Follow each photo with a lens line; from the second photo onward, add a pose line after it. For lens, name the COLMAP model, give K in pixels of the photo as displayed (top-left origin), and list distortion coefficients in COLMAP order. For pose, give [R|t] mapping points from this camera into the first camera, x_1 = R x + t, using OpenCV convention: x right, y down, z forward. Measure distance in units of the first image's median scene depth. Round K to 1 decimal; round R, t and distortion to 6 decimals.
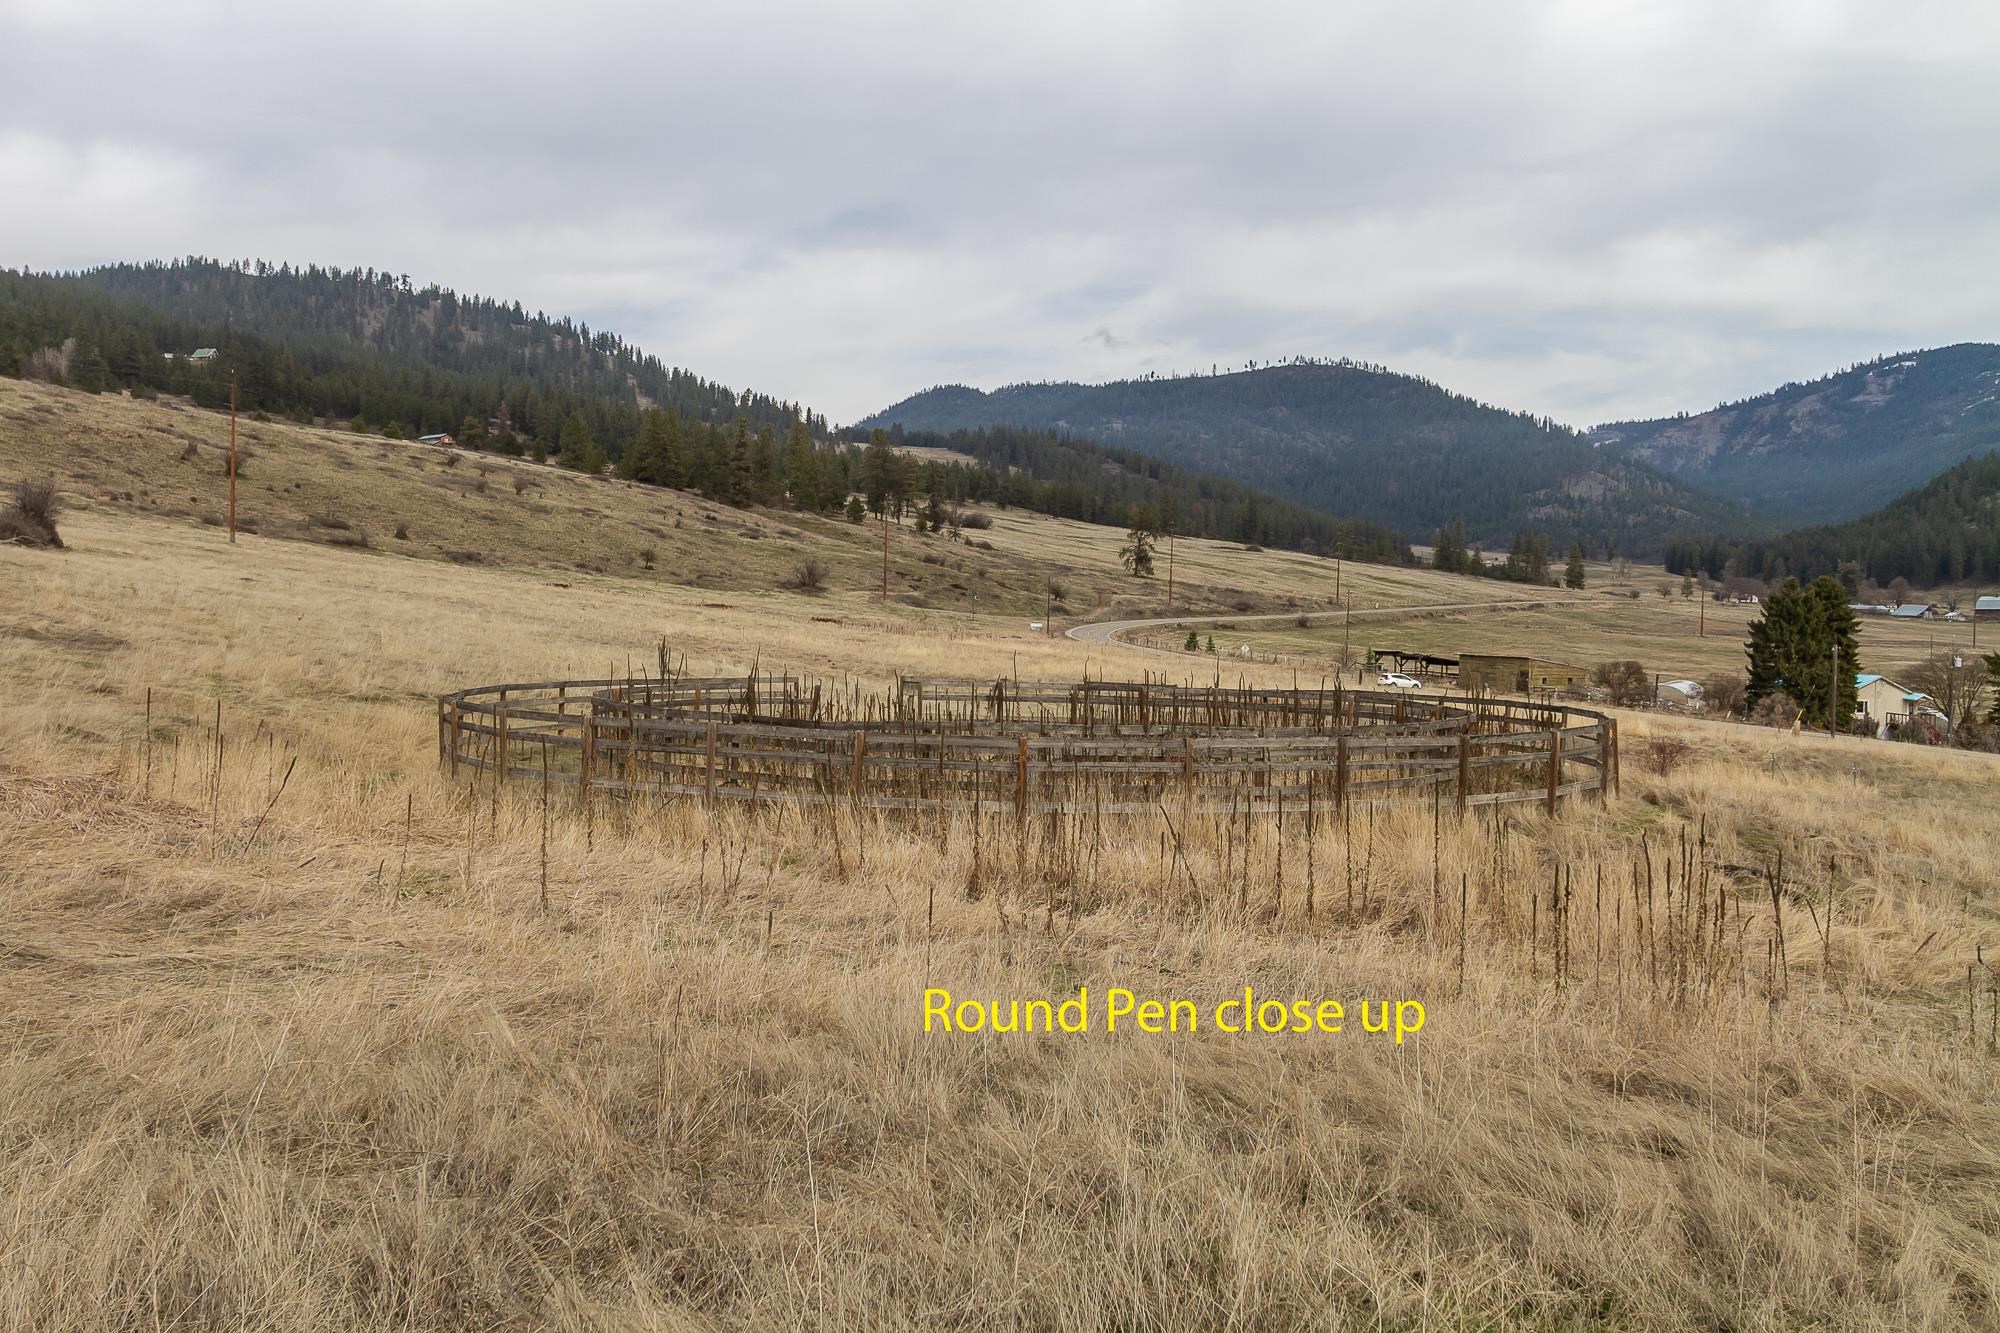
lens RADIAL K [[1915.3, 0, 986.6], [0, 1915.3, 667.6], [0, 0, 1]] dist [0.006223, 0.000000]
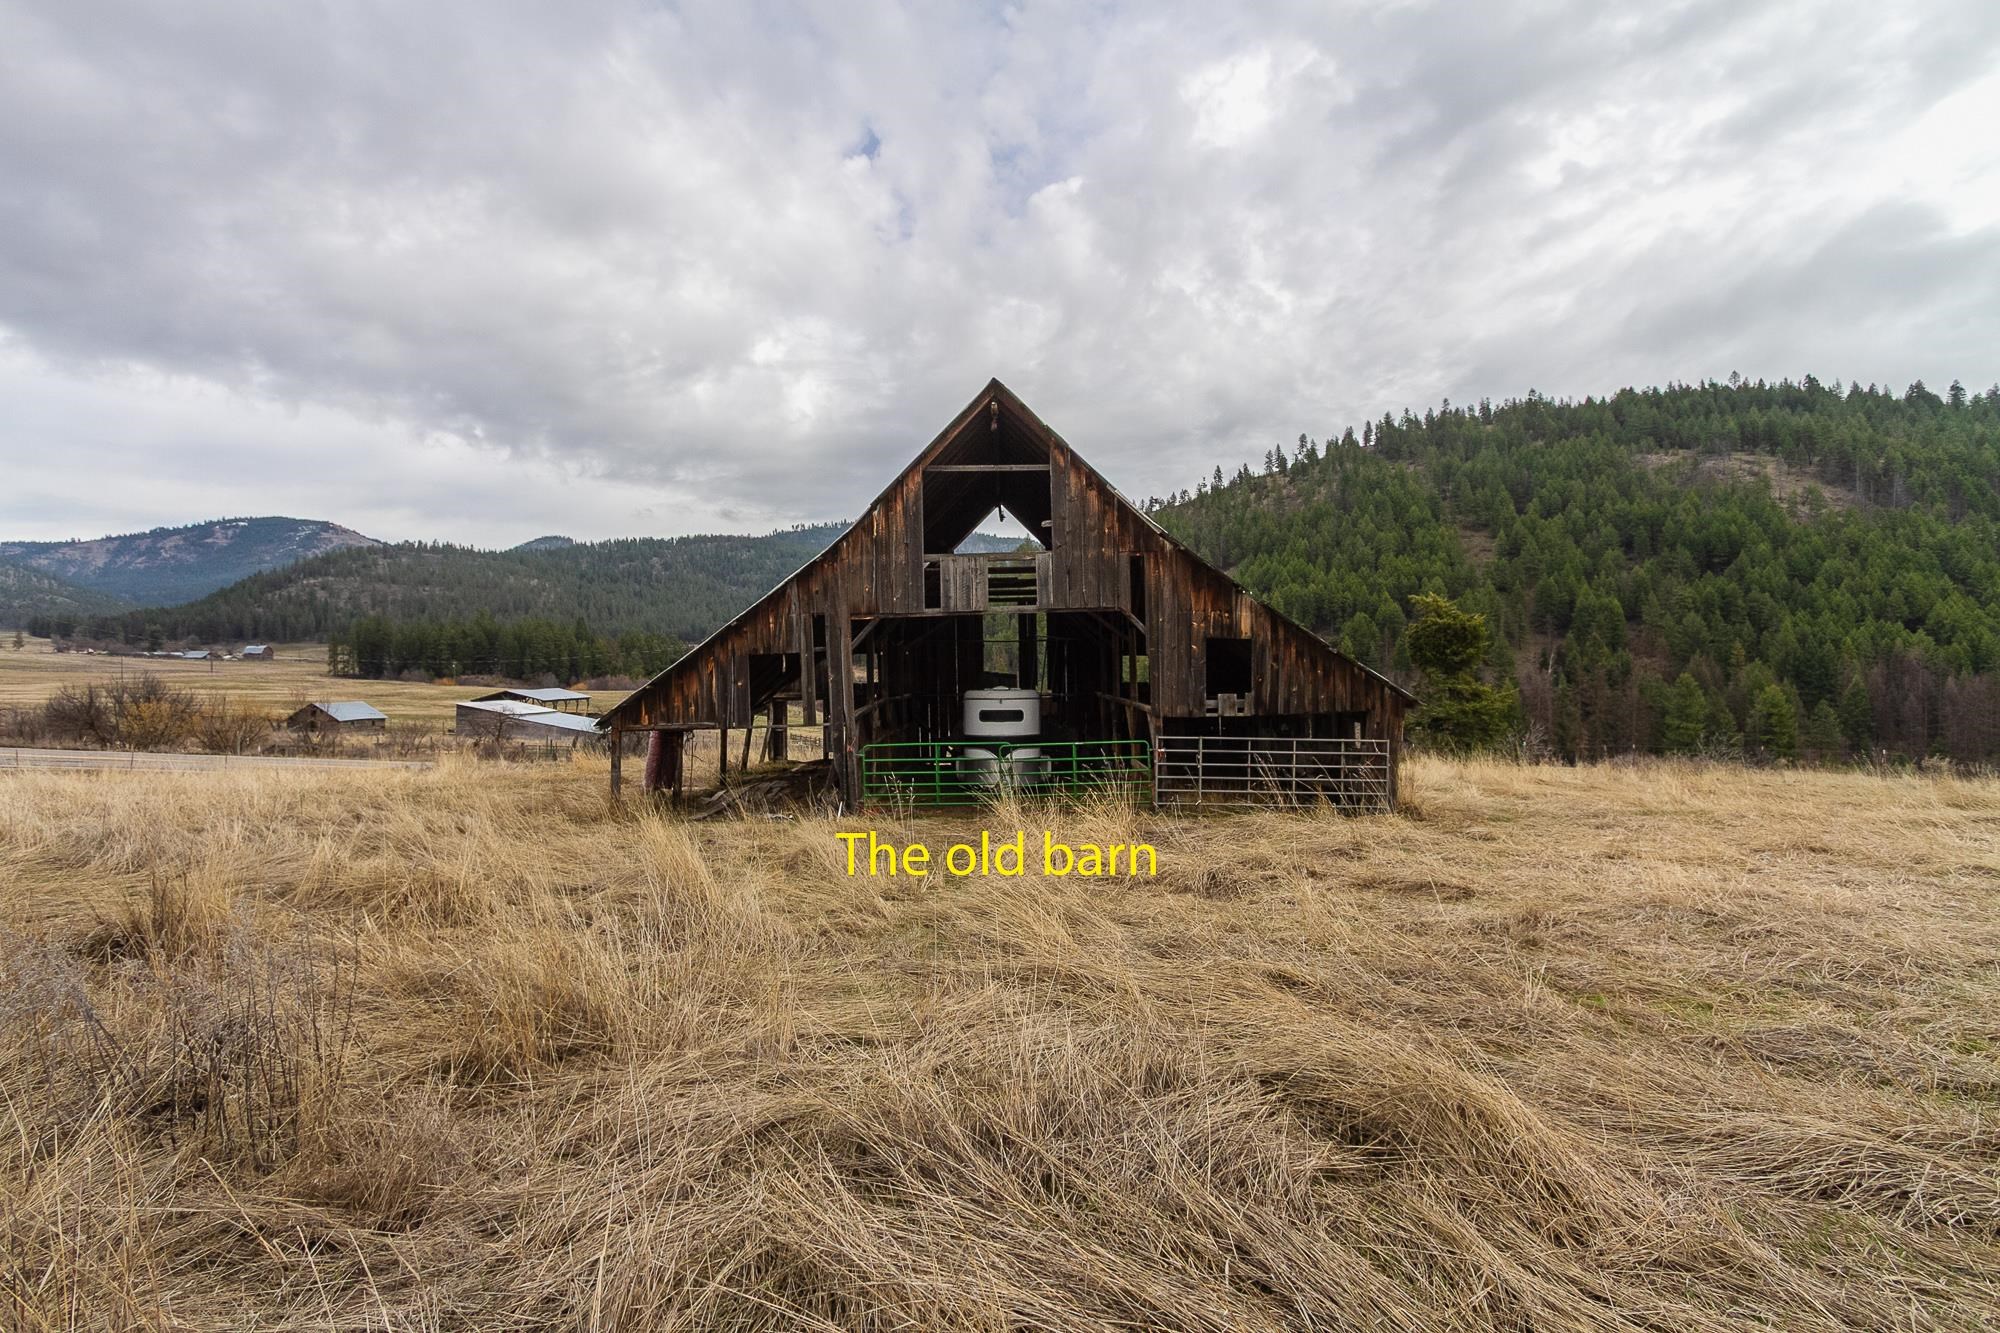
lens RADIAL K [[908.6, 0, 994.7], [0, 908.6, 662.6], [0, 0, 1]] dist [0.000226, -0.001098]
pose [[0.429790, -0.019138, 0.902726, 0.045655], [0.044746, 0.998998, -0.000125, 0.004725], [-0.901820, 0.040447, 0.430216, 0.032352]]
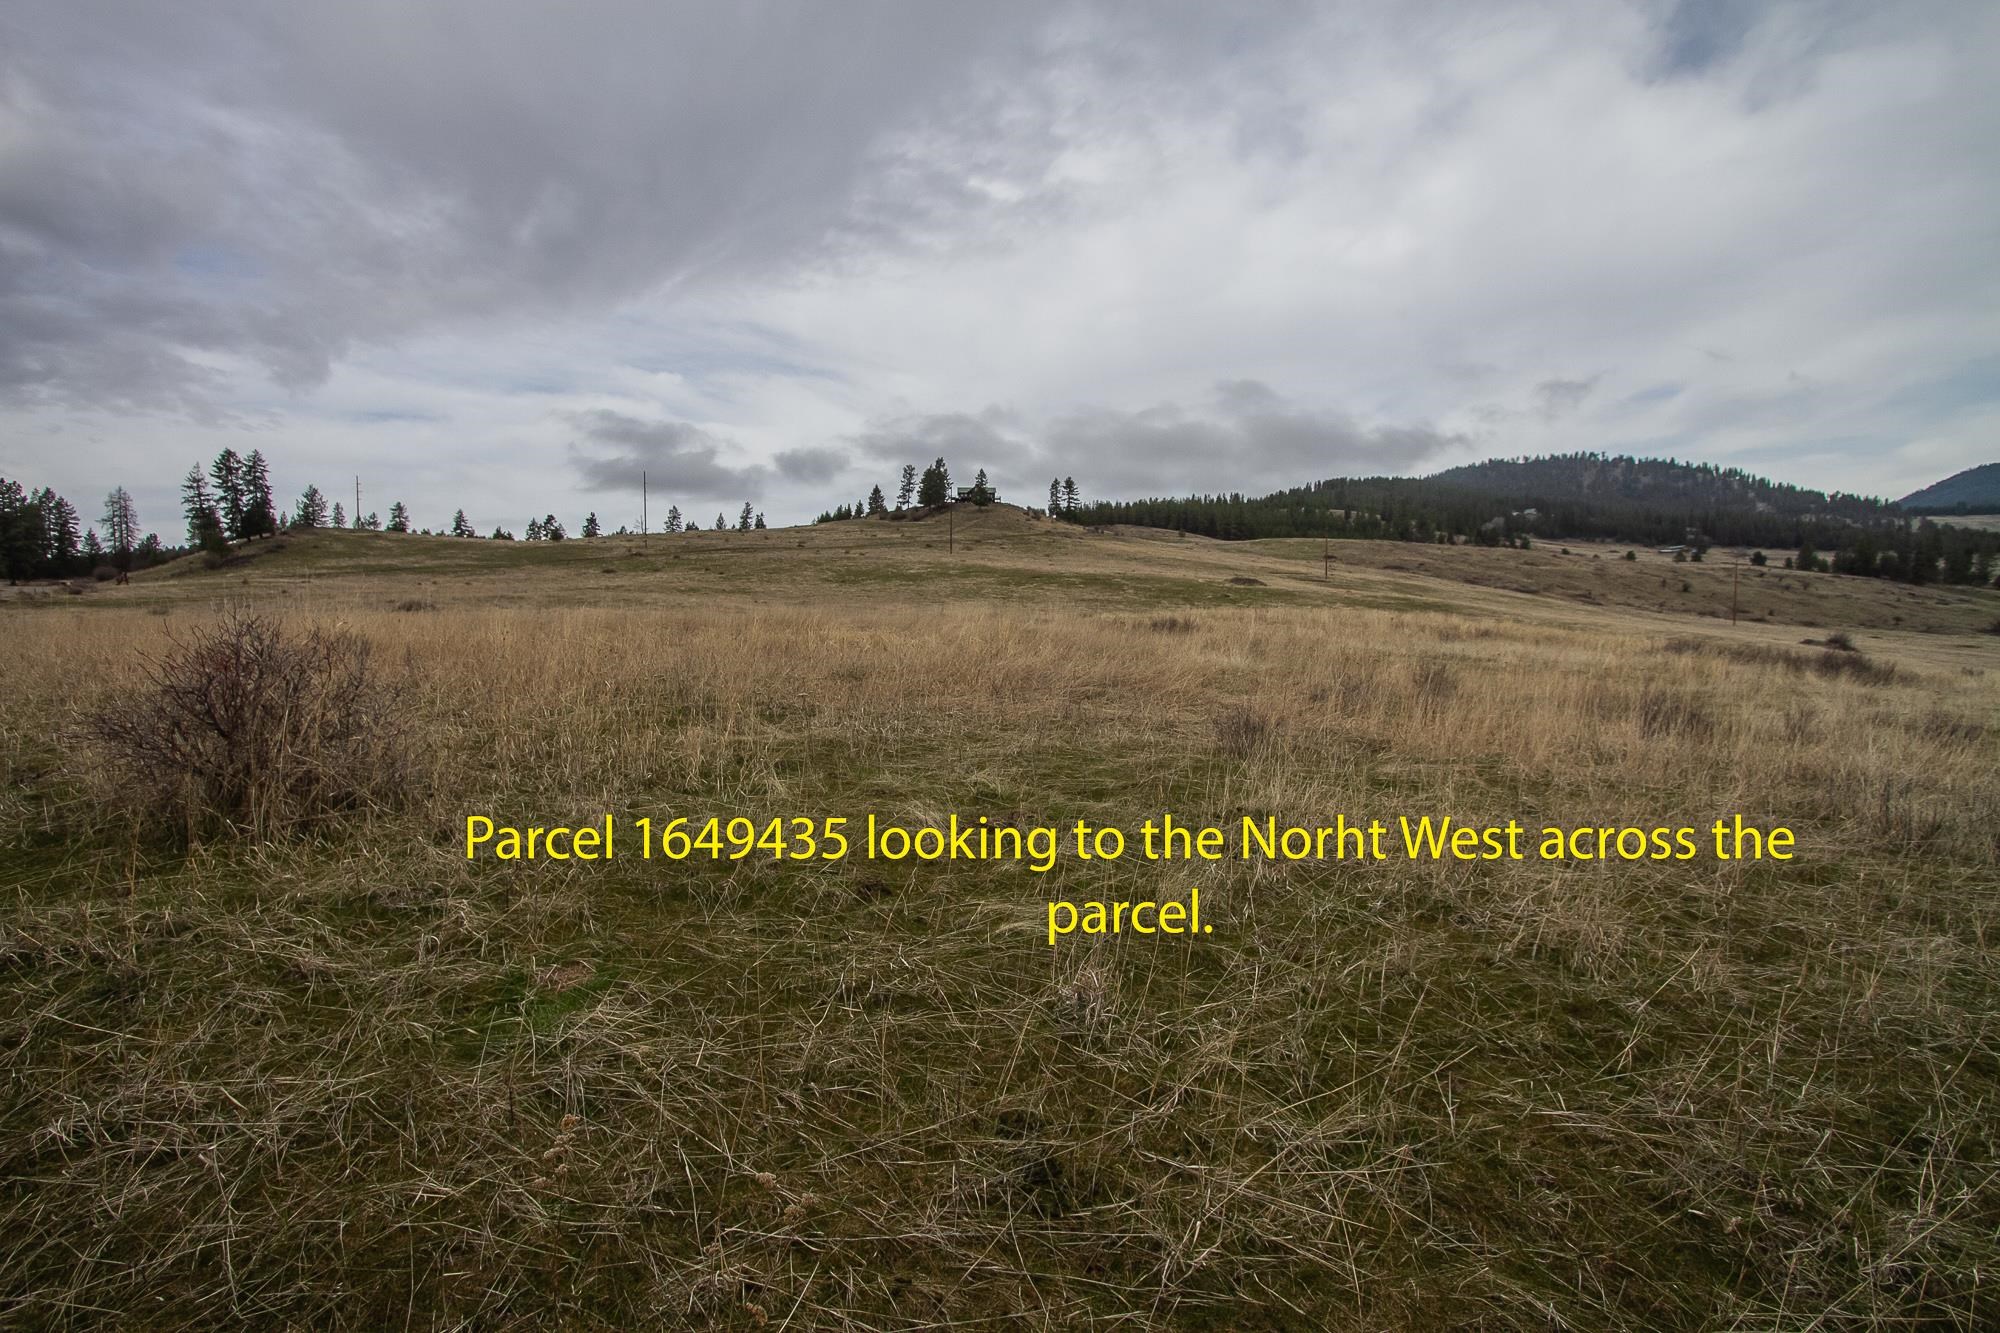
lens RADIAL K [[908.6, 0, 1008.3], [0, 908.6, 677.0], [0, 0, 1]] dist [0.000226, -0.001098]
pose [[0.671176, 0.037005, -0.740374, -0.019451], [-0.011961, 0.999164, 0.039097, -0.004415], [0.741202, -0.017385, 0.671057, -0.104261]]
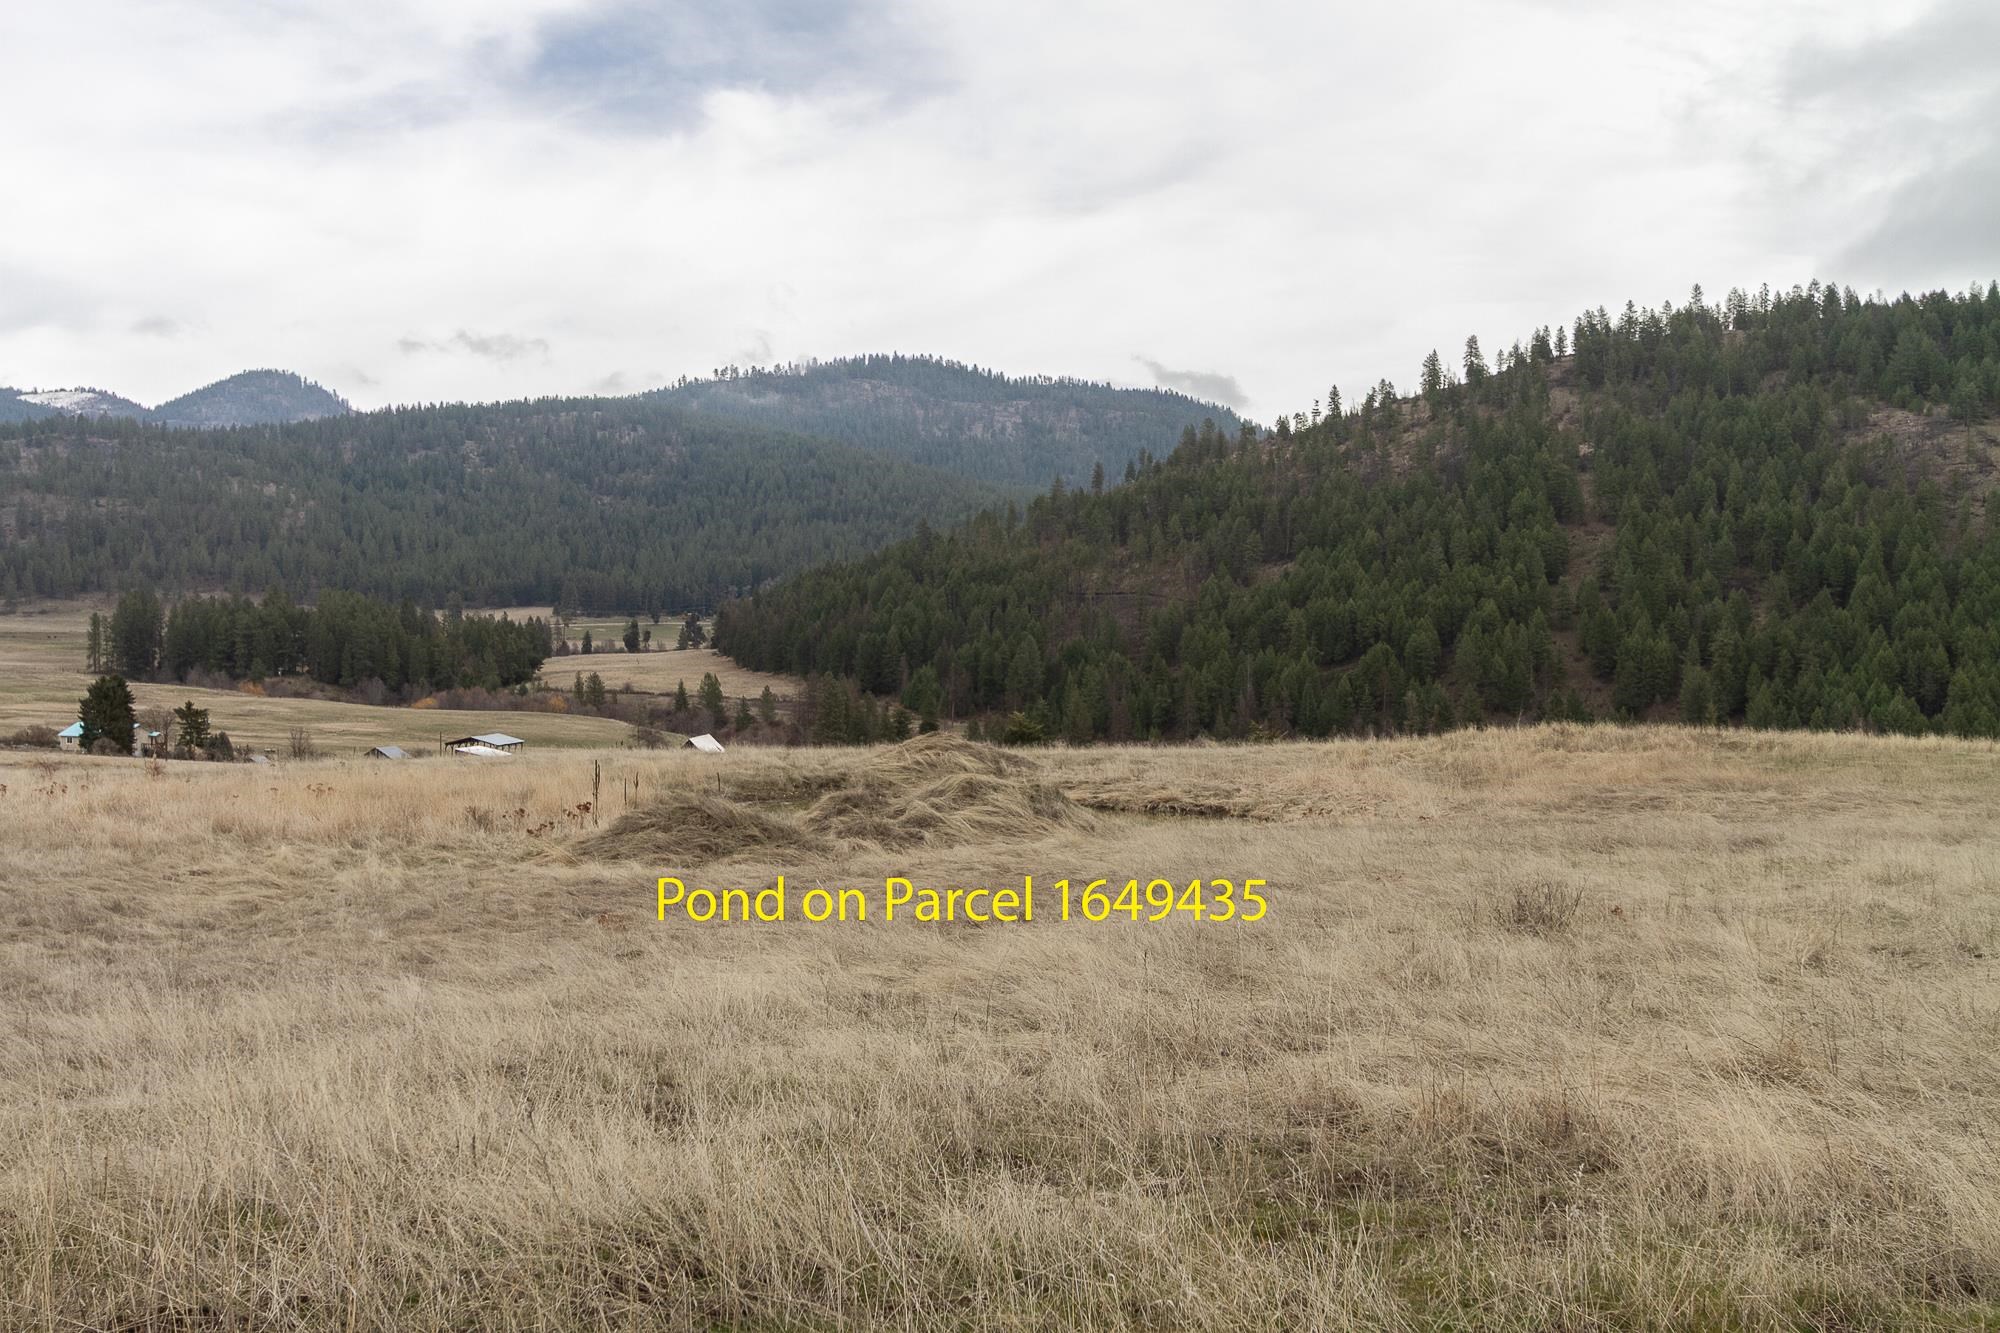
lens RADIAL K [[1915.3, 0, 980.2], [0, 1915.3, 679.7], [0, 0, 1]] dist [0.006223, 0.000000]
pose [[0.502097, -0.033693, 0.864155, -0.088373], [0.019595, 0.999427, 0.027582, -0.008822], [-0.864589, 0.003084, 0.502469, -0.079132]]
